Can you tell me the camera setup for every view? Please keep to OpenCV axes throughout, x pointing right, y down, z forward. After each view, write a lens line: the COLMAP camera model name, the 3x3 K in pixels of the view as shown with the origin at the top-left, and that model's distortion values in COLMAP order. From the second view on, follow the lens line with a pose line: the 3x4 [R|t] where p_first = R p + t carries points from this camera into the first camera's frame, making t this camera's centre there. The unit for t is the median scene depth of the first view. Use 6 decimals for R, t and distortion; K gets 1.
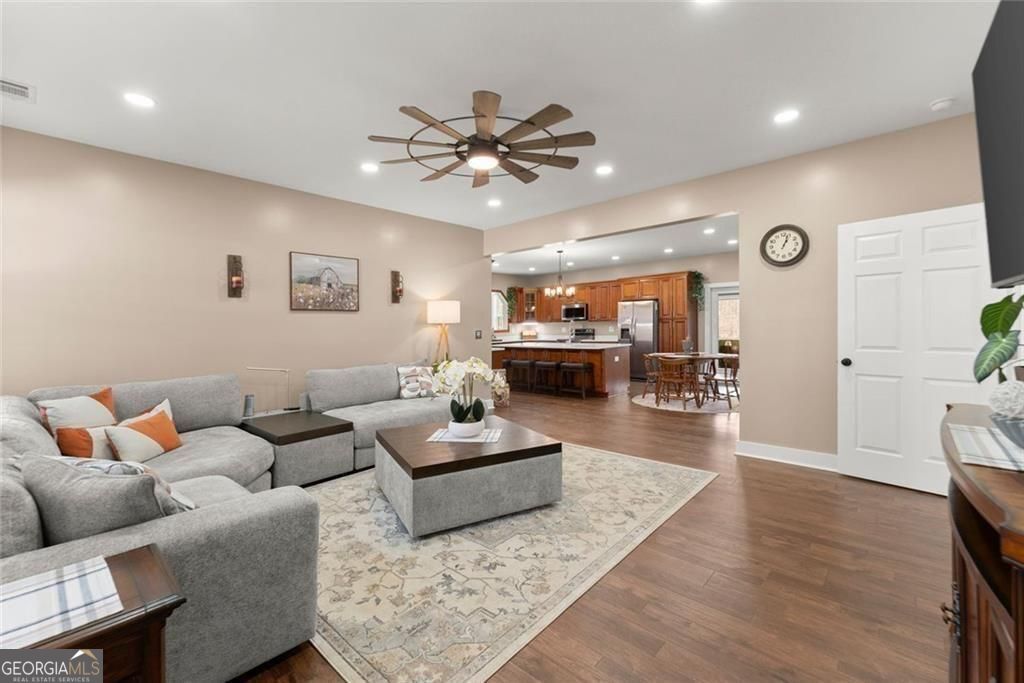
lens RADIAL K [[431.5, 0, 511.1], [0, 431.5, 324.5], [0, 0, 1]] dist [0.001745, 0.000114]
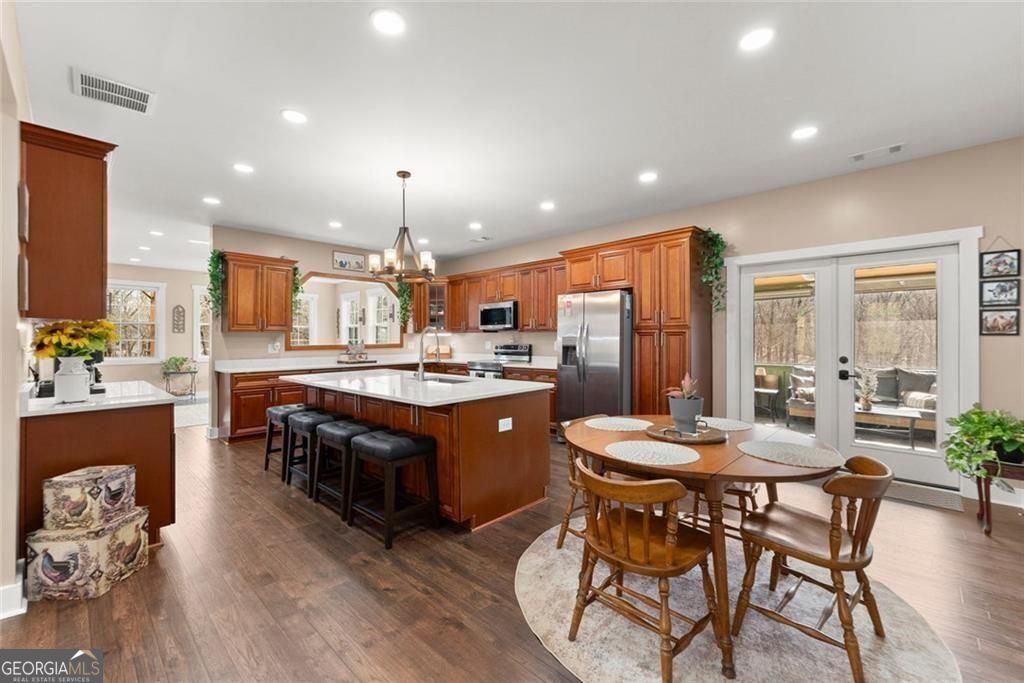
lens RADIAL K [[419.8, 0, 507.1], [0, 419.8, 336.6], [0, 0, 1]] dist [0.000340, -0.000122]
pose [[0.999515, 0.011580, -0.028903, 0.446402], [-0.011571, 0.999933, 0.000476, -0.001251], [0.028906, -0.000141, 0.999582, 1.077576]]
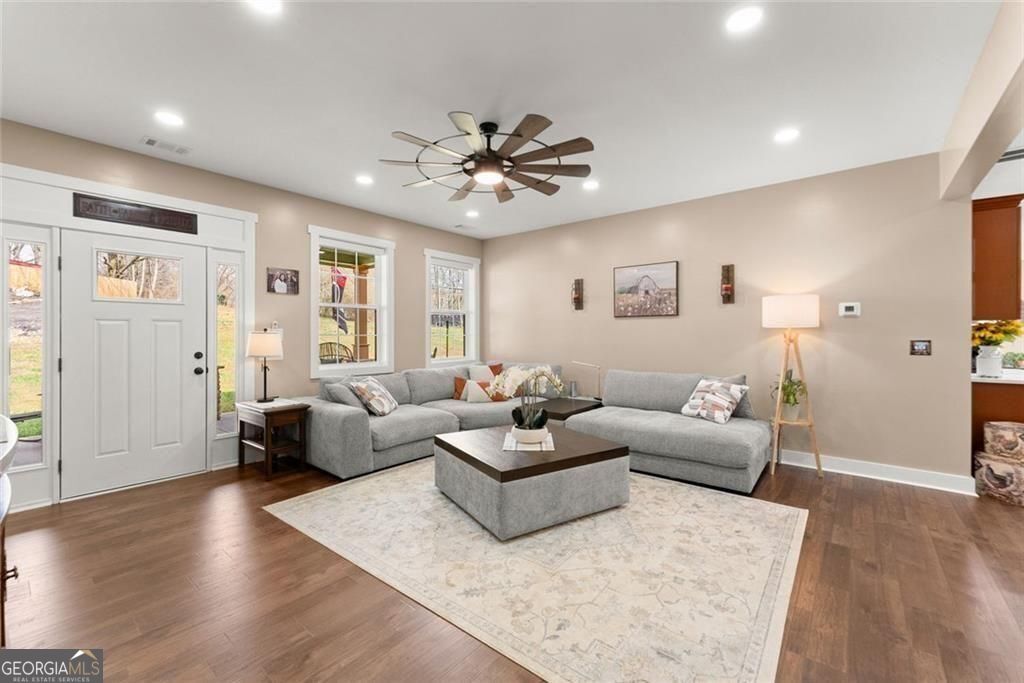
lens RADIAL K [[424.9, 0, 512.6], [0, 424.9, 330.6], [0, 0, 1]] dist [0.000243, -0.000195]
pose [[0.054406, 0.008117, -0.998486, 0.629714], [0.003291, 0.999960, 0.008308, -0.007476], [0.998513, -0.003738, 0.054377, 0.649064]]
